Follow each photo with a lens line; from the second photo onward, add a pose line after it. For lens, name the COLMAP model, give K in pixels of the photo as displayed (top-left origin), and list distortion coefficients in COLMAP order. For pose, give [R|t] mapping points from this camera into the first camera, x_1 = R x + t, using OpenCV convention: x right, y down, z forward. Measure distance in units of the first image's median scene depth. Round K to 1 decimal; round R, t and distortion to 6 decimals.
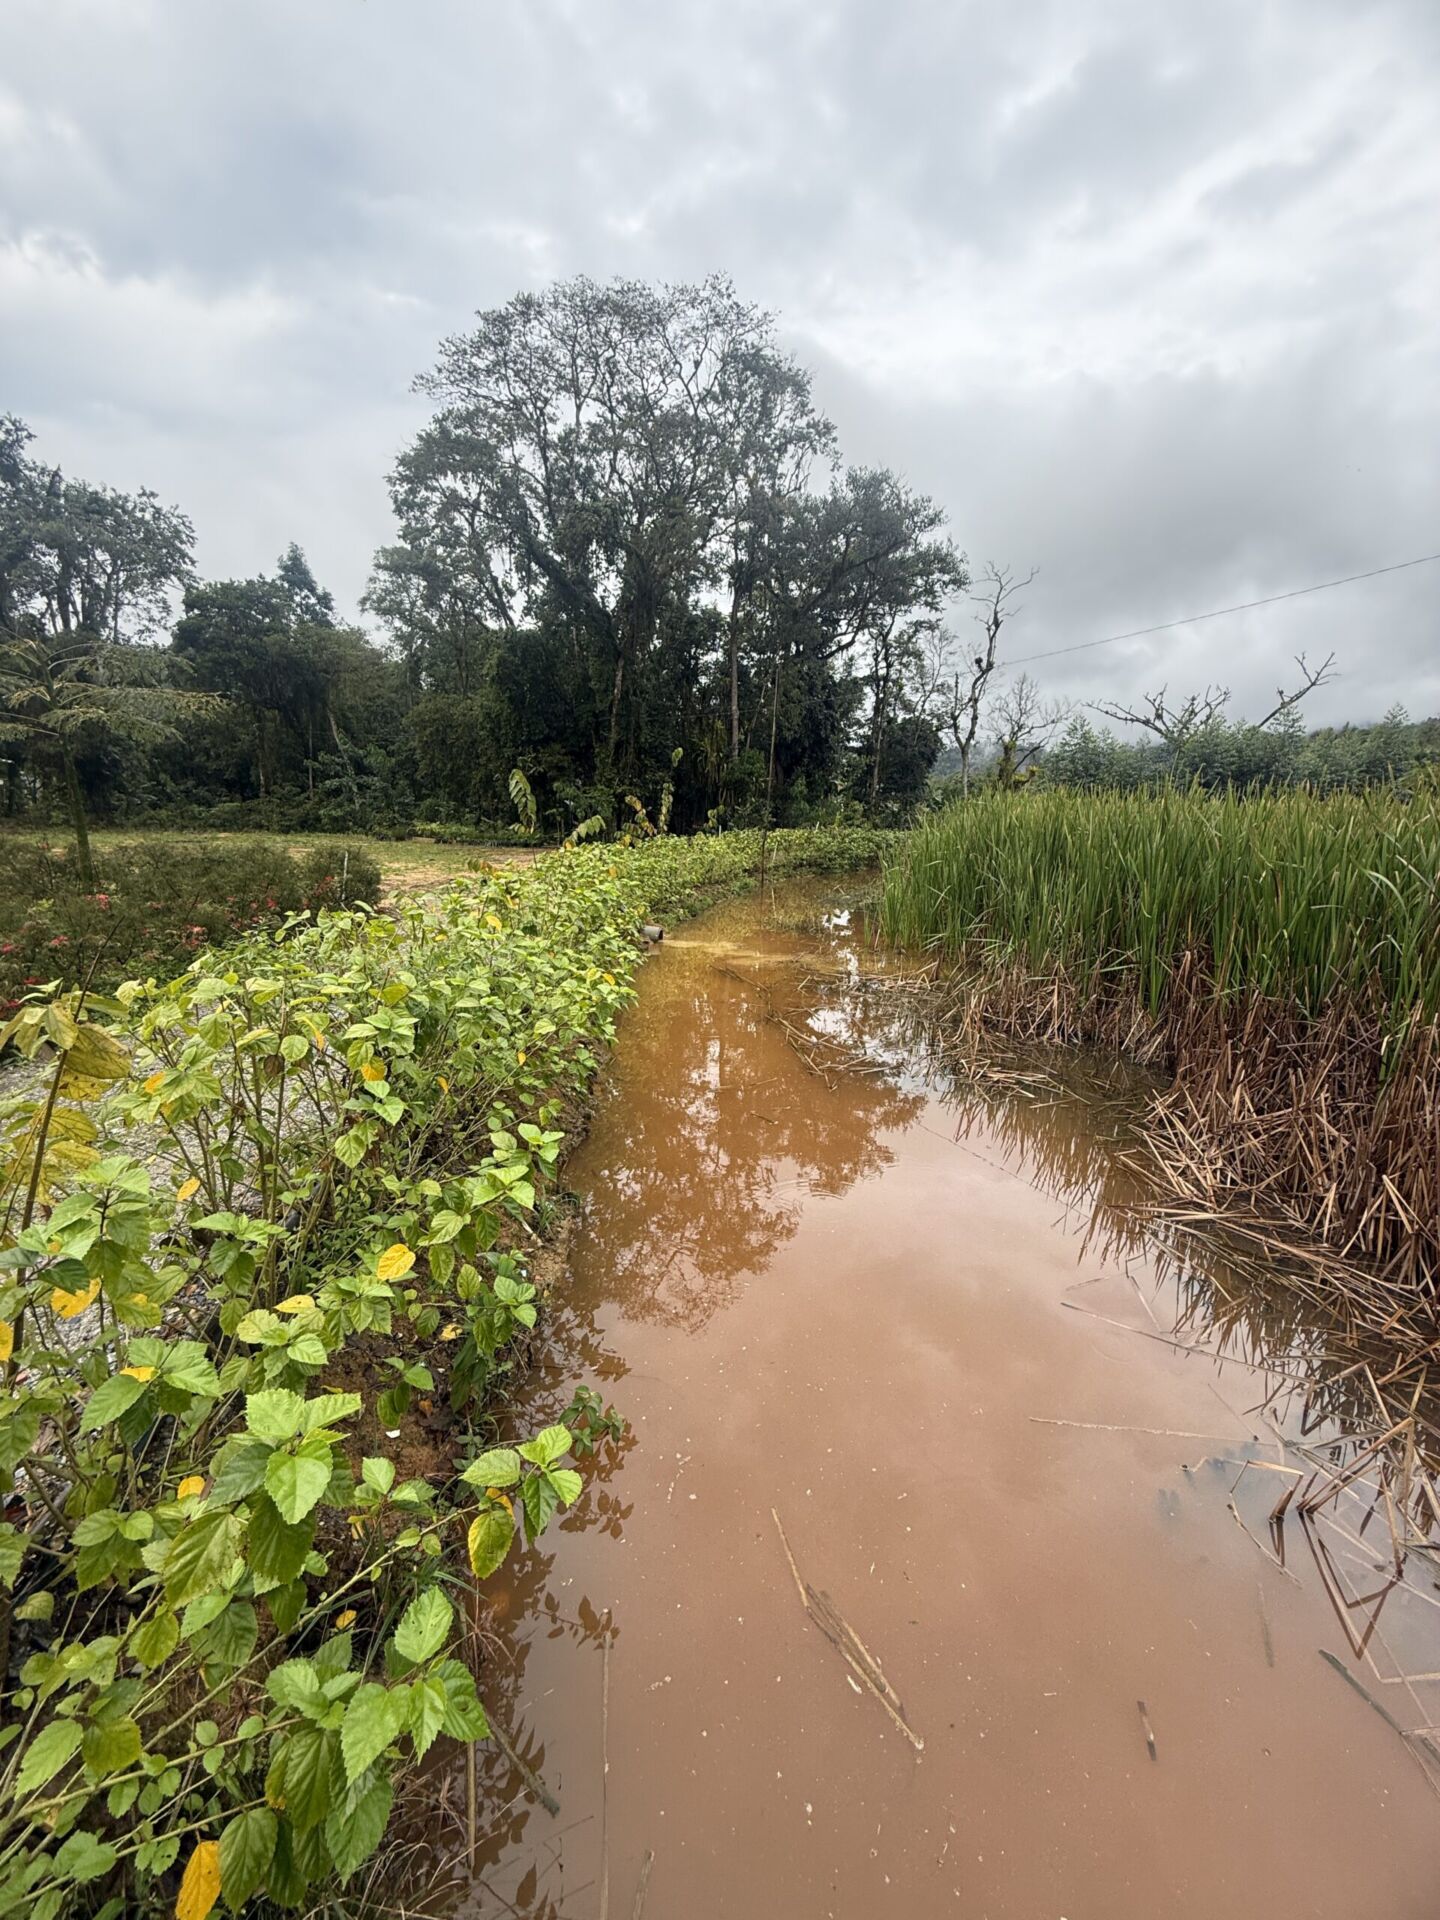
lens RADIAL K [[768.9, 0, 725.0], [0, 768.9, 959.5], [0, 0, 1]] dist [0.000219, 0.000001]
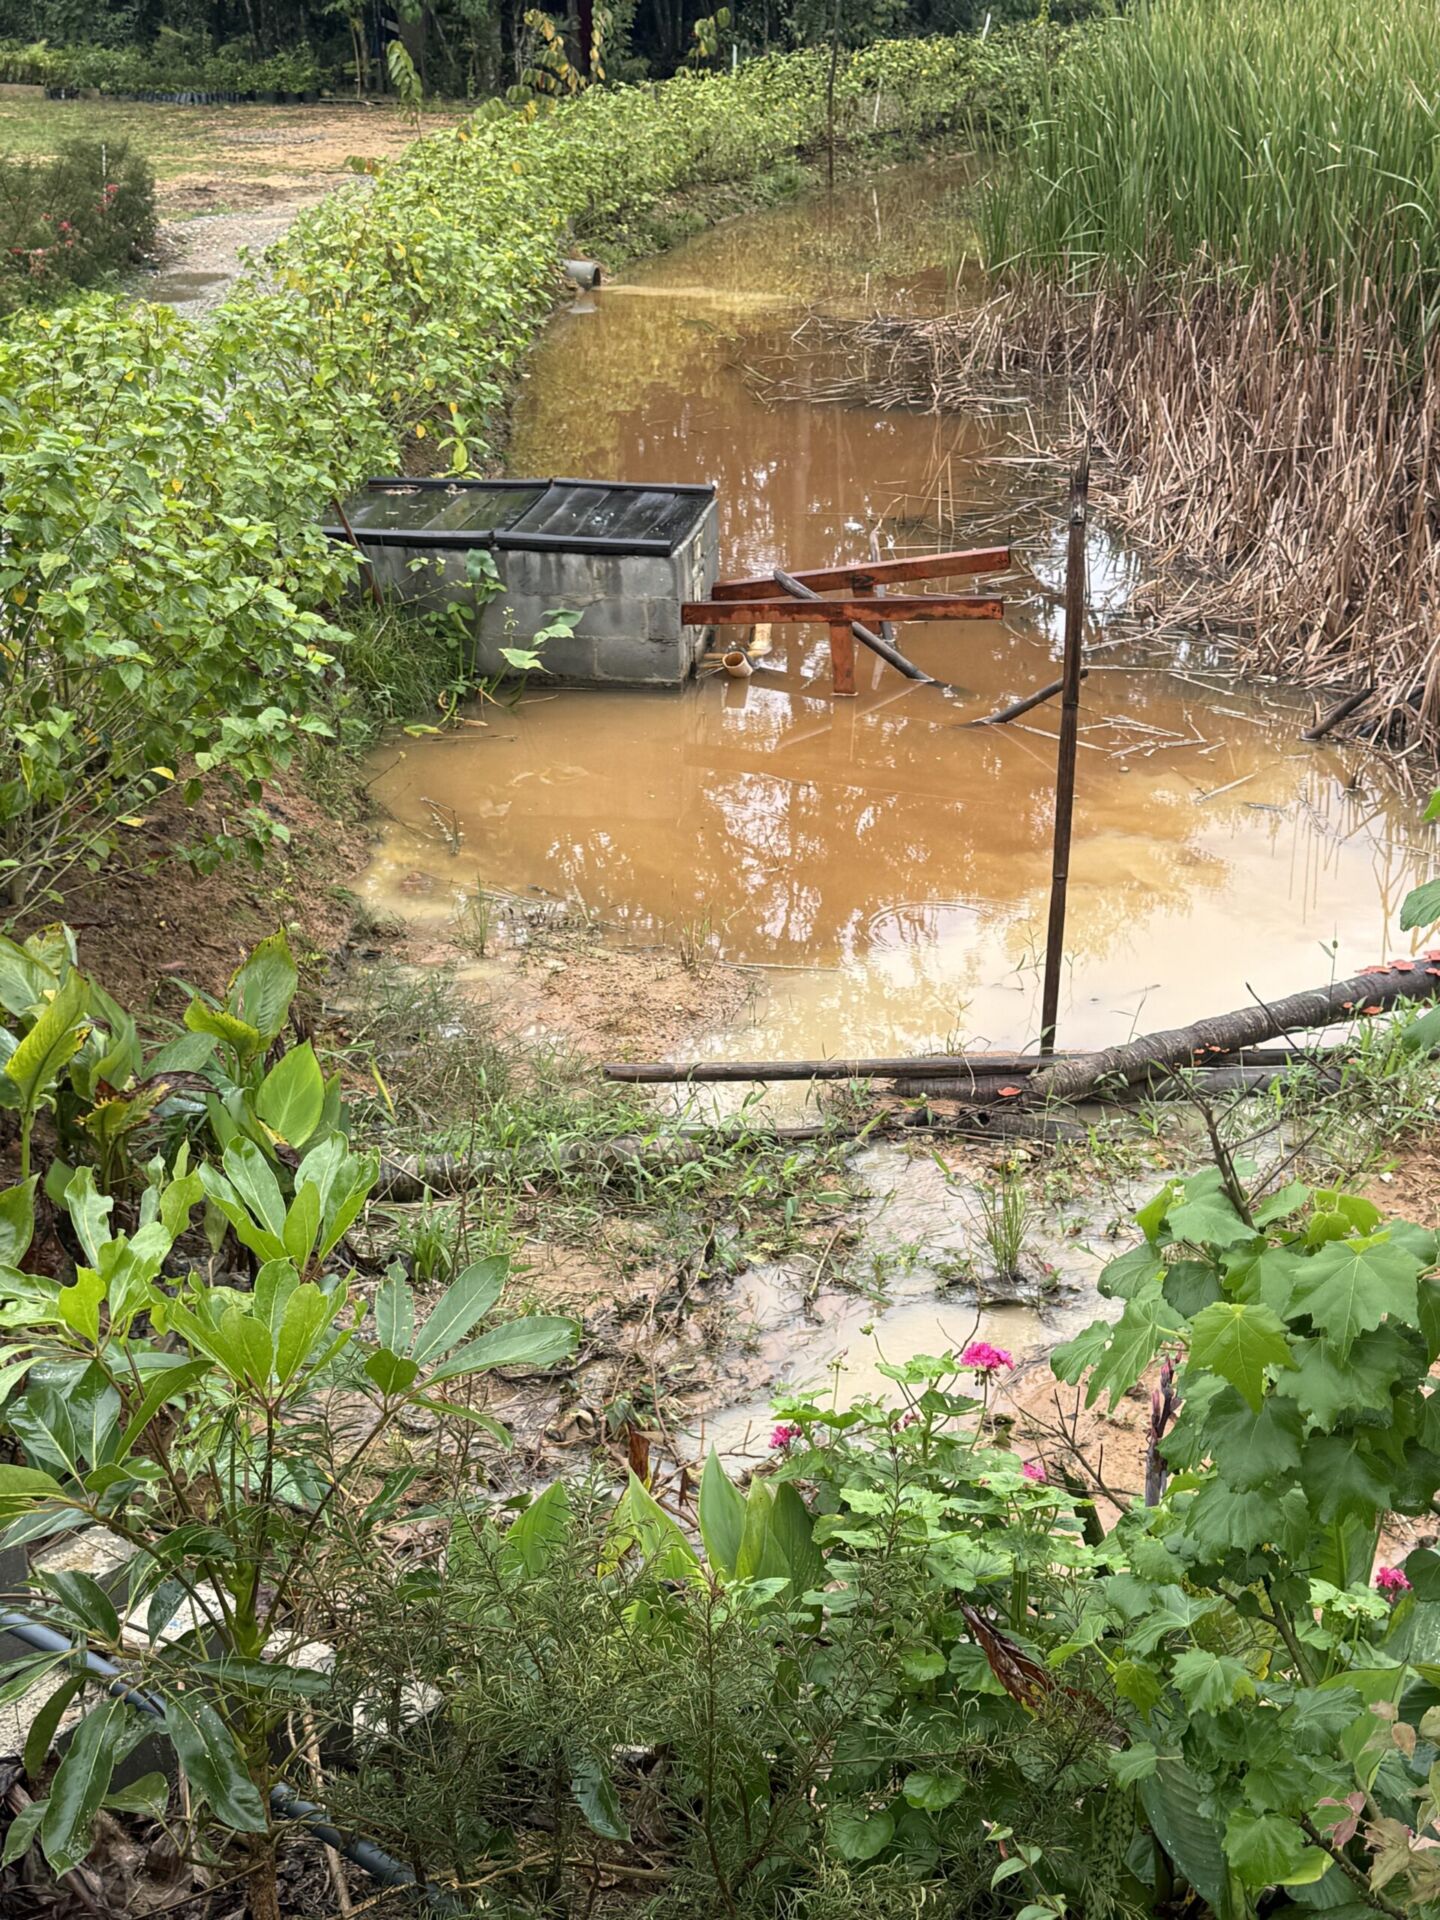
lens RADIAL K [[2566.9, 0, 717.7], [0, 2566.9, 961.5], [0, 0, 1]] dist [0.016608, 0.000000]
pose [[0.997895, -0.013065, -0.063527, 0.105489], [0.025083, 0.981026, 0.192249, 0.089208], [0.059810, -0.193437, 0.979288, -0.840055]]
